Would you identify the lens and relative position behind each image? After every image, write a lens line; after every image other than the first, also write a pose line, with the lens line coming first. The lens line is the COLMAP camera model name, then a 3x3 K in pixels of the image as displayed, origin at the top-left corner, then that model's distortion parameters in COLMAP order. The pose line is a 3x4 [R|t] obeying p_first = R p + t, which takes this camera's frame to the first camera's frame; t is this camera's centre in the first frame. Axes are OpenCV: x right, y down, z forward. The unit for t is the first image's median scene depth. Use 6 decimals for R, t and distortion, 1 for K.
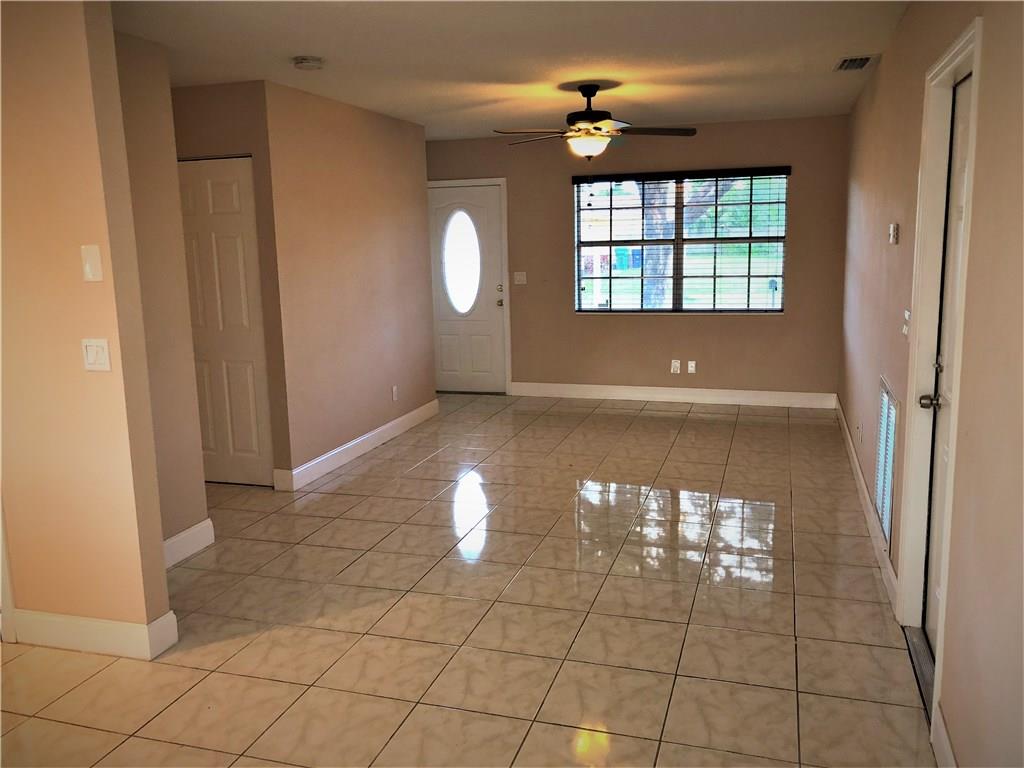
lens RADIAL K [[847.9, 0, 512.0], [0, 847.9, 384.0], [0, 0, 1]] dist [0.095730, -0.002465]
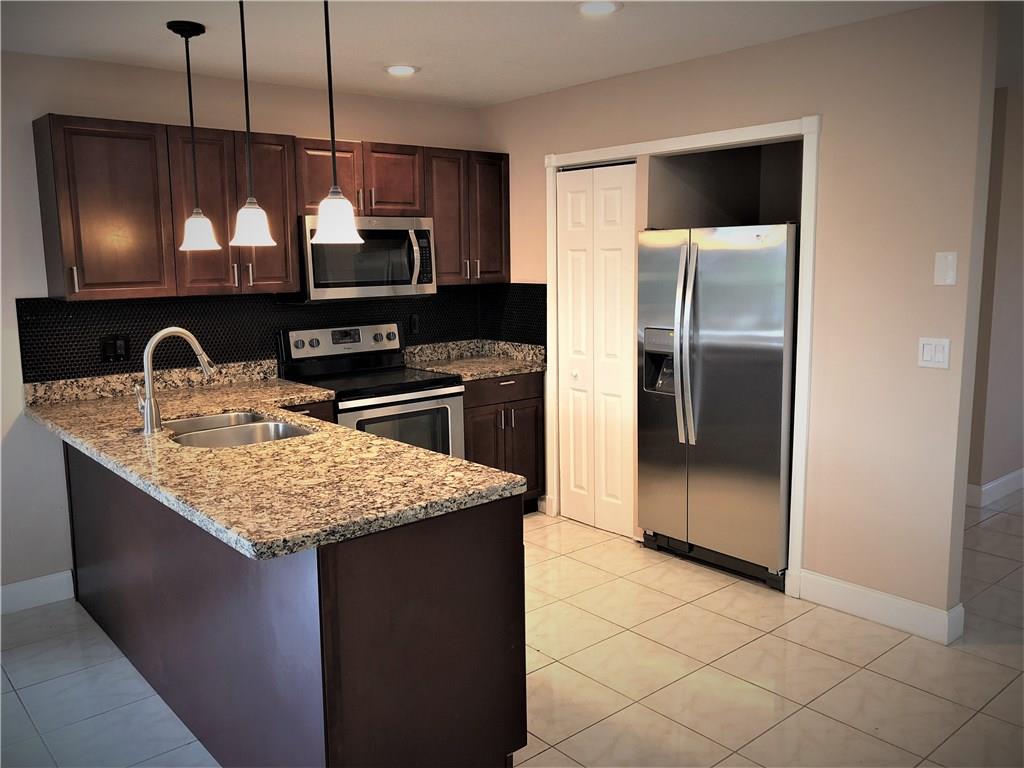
lens RADIAL K [[849.7, 0, 509.2], [0, 849.7, 375.4], [0, 0, 1]] dist [0.010650, -0.005984]
pose [[0.846212, 0.083709, -0.526230, -0.155646], [-0.096384, 0.995339, 0.003340, 0.017731], [0.524057, 0.047894, 0.850335, -0.077264]]
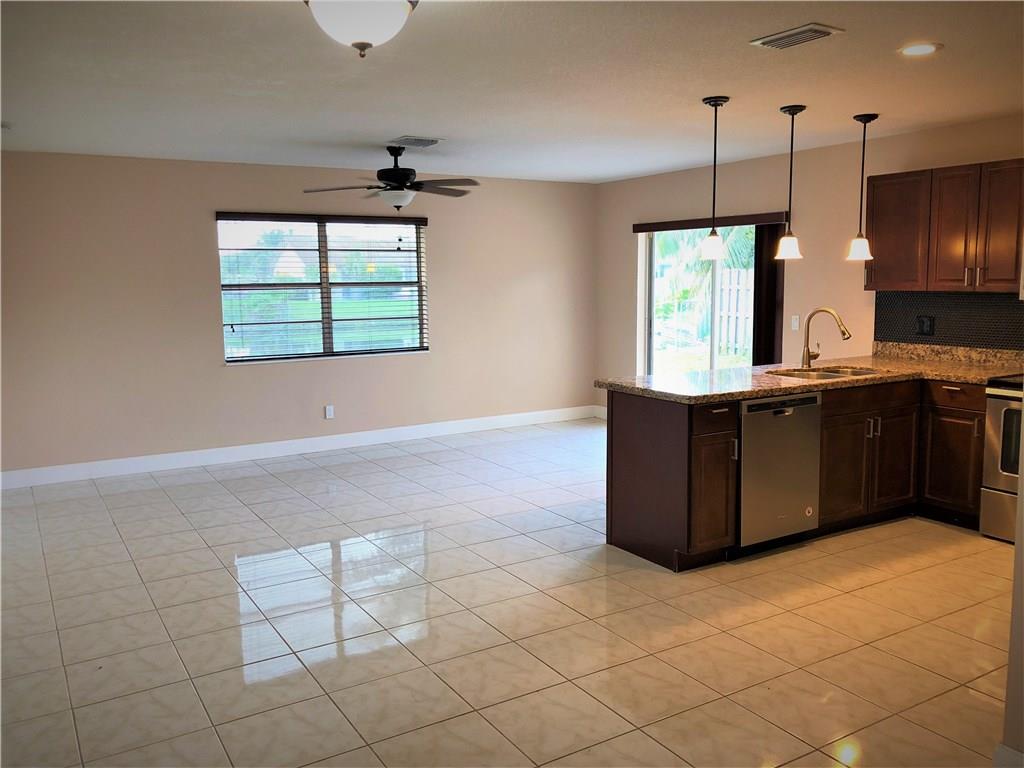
lens RADIAL K [[838.7, 0, 512.0], [0, 838.7, 384.0], [0, 0, 1]] dist [0.003903, -0.001589]
pose [[-0.656840, 0.134098, -0.742010, 0.191007], [-0.100664, 0.959656, 0.262540, -0.092286], [0.747281, 0.247141, -0.616841, 0.485659]]
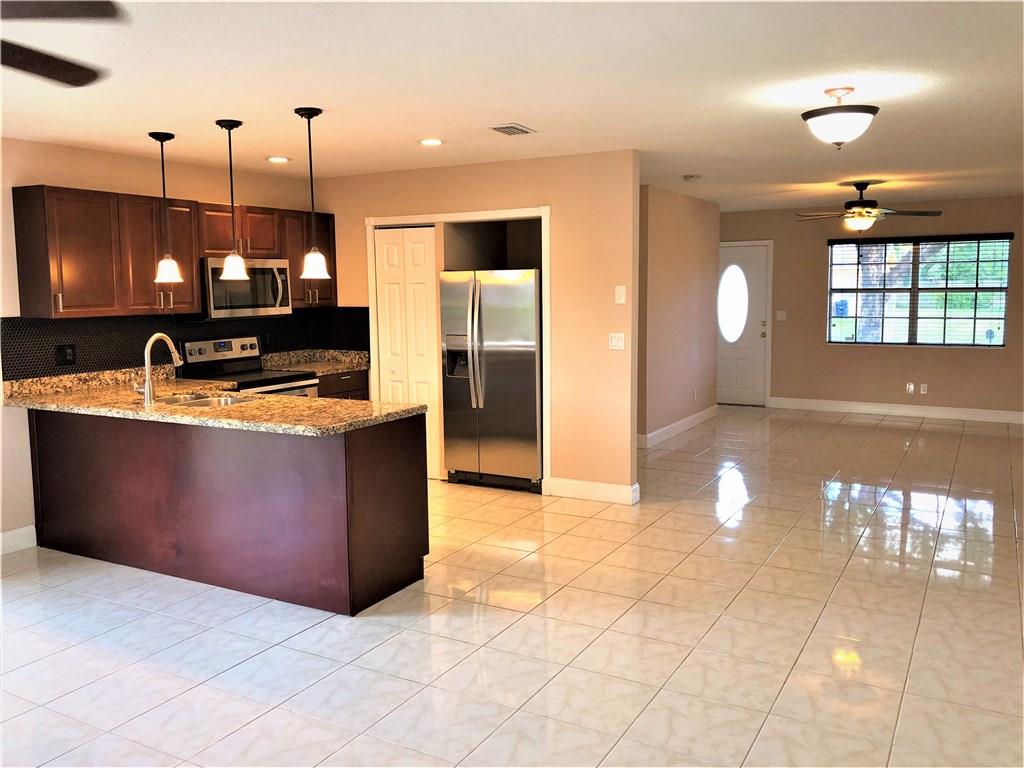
lens RADIAL K [[838.7, 0, 512.0], [0, 838.7, 384.0], [0, 0, 1]] dist [0.003903, -0.001589]
pose [[0.976273, 0.037212, -0.213324, -0.129571], [-0.048568, 0.997654, -0.048237, 0.069726], [0.211028, 0.057453, 0.975790, -0.379008]]
